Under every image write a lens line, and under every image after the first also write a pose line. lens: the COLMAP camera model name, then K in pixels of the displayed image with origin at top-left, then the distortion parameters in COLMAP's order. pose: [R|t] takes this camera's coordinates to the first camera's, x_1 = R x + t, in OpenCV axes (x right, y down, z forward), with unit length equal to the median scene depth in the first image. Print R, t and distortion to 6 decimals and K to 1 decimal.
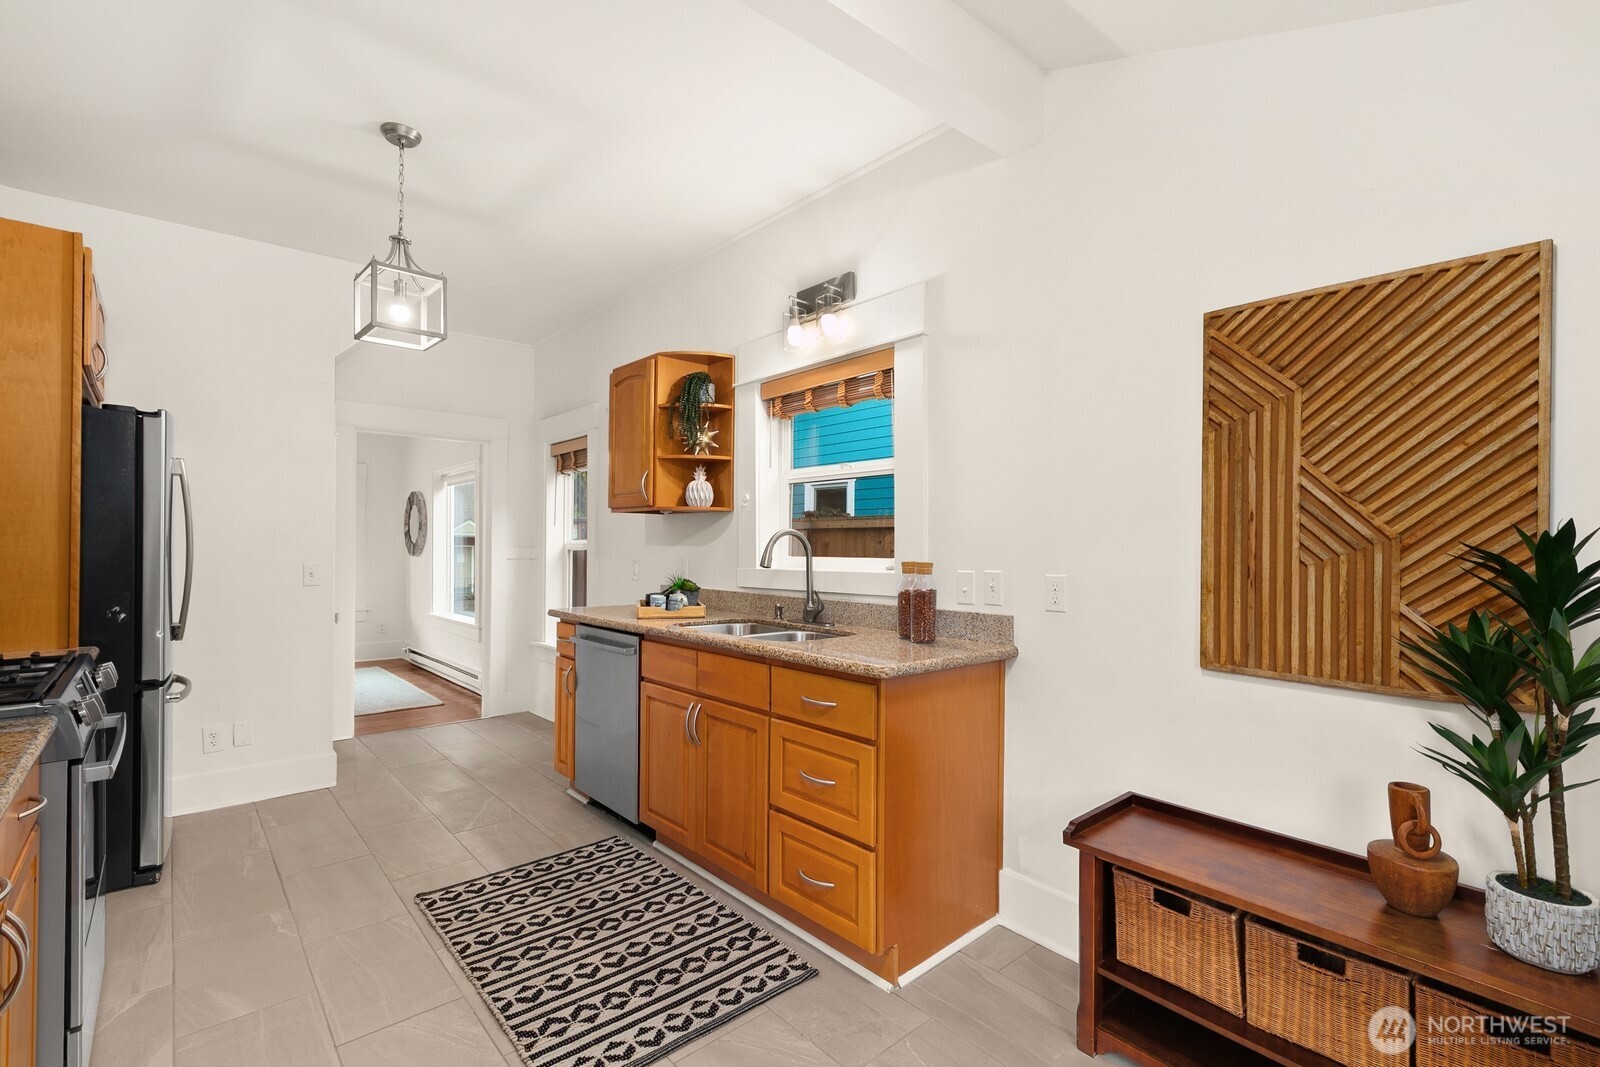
lens RADIAL K [[728.2, 0, 802.4], [0, 728.2, 544.8], [0, 0, 1]] dist [0.008816, 0.000922]
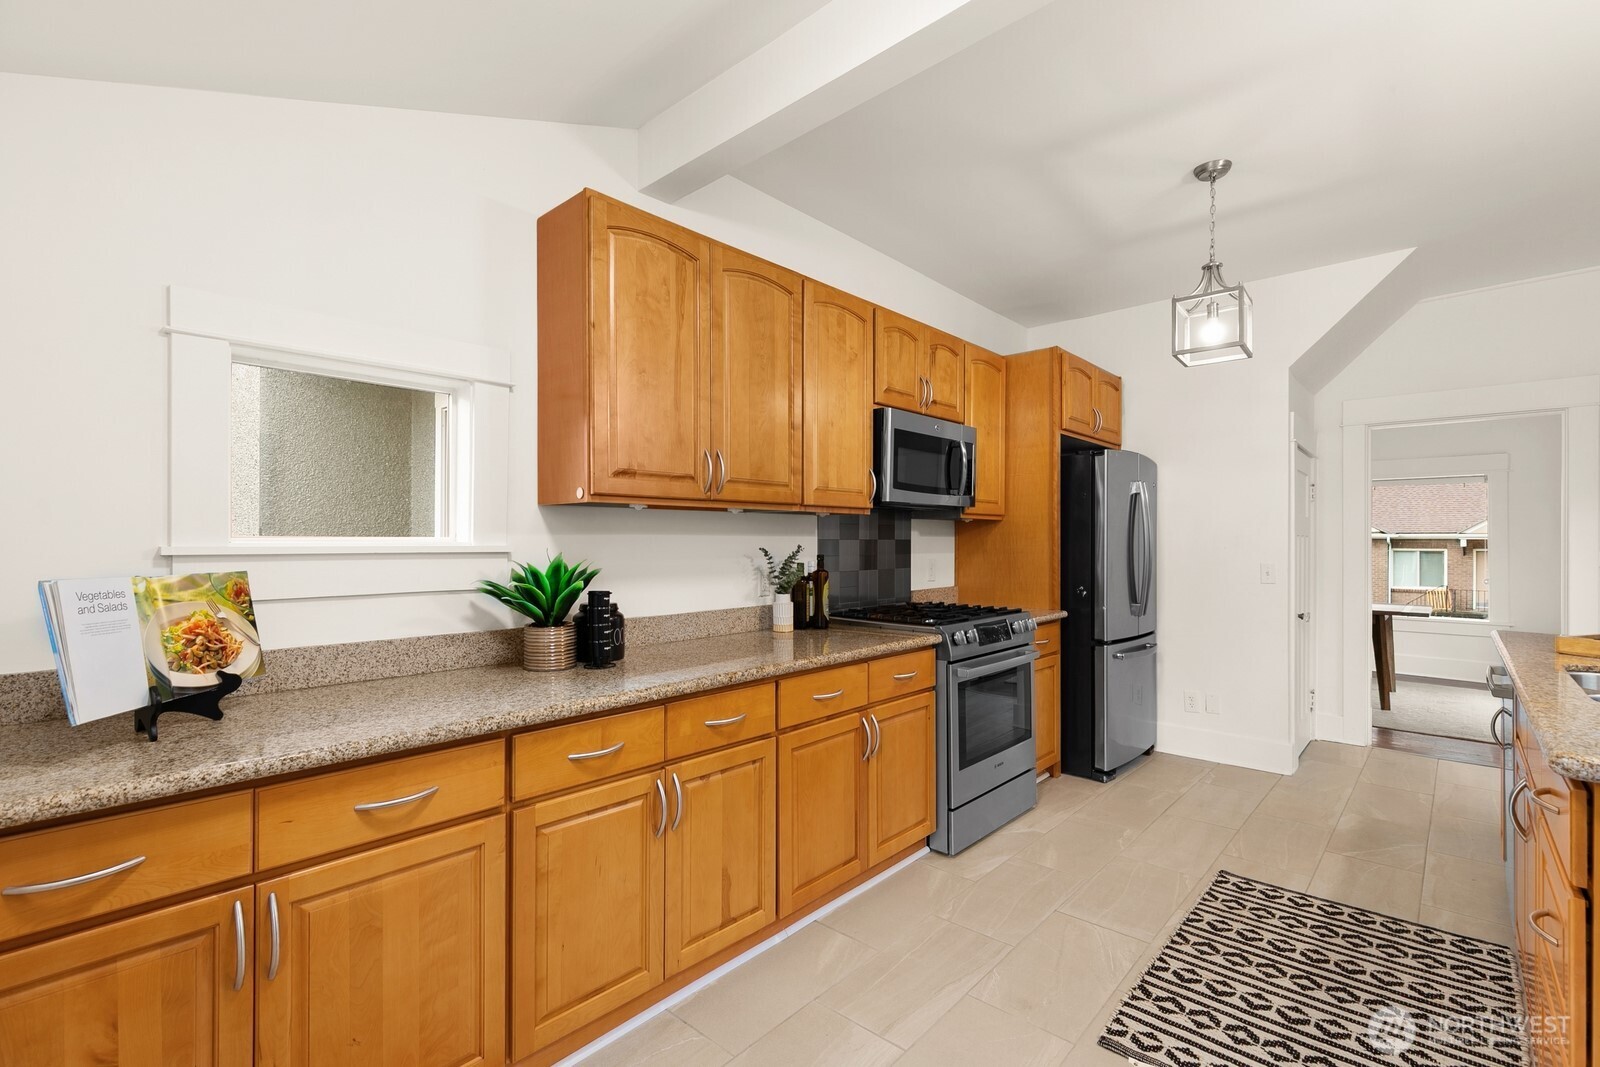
lens RADIAL K [[728.2, 0, 800.3], [0, 728.2, 543.1], [0, 0, 1]] dist [0.008816, 0.000922]
pose [[0.116030, -0.004032, -0.993238, 0.497481], [-0.005621, 0.999973, -0.004716, 0.008573], [0.993230, 0.006130, 0.116004, 0.278142]]
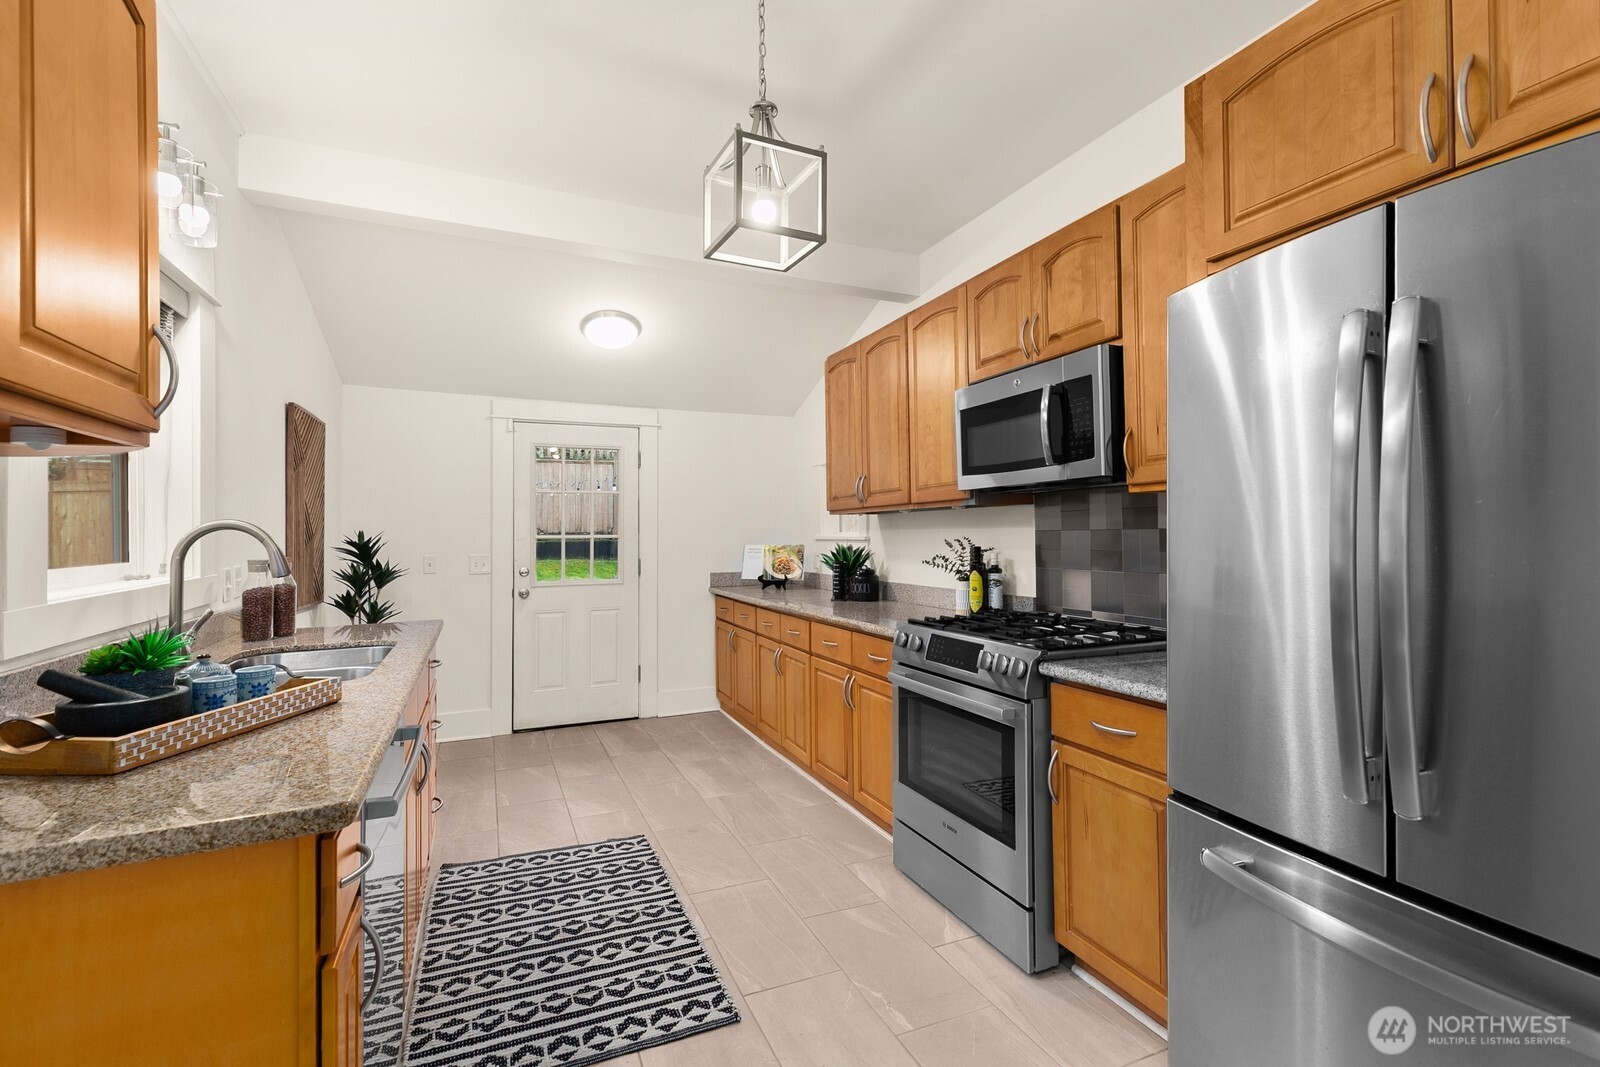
lens RADIAL K [[728.2, 0, 793.9], [0, 728.2, 523.8], [0, 0, 1]] dist [0.008816, 0.000922]
pose [[-0.946934, 0.008553, 0.321315, -0.873309], [0.006200, 0.999946, -0.008345, -0.008842], [-0.321369, -0.005910, -0.946936, 1.787453]]
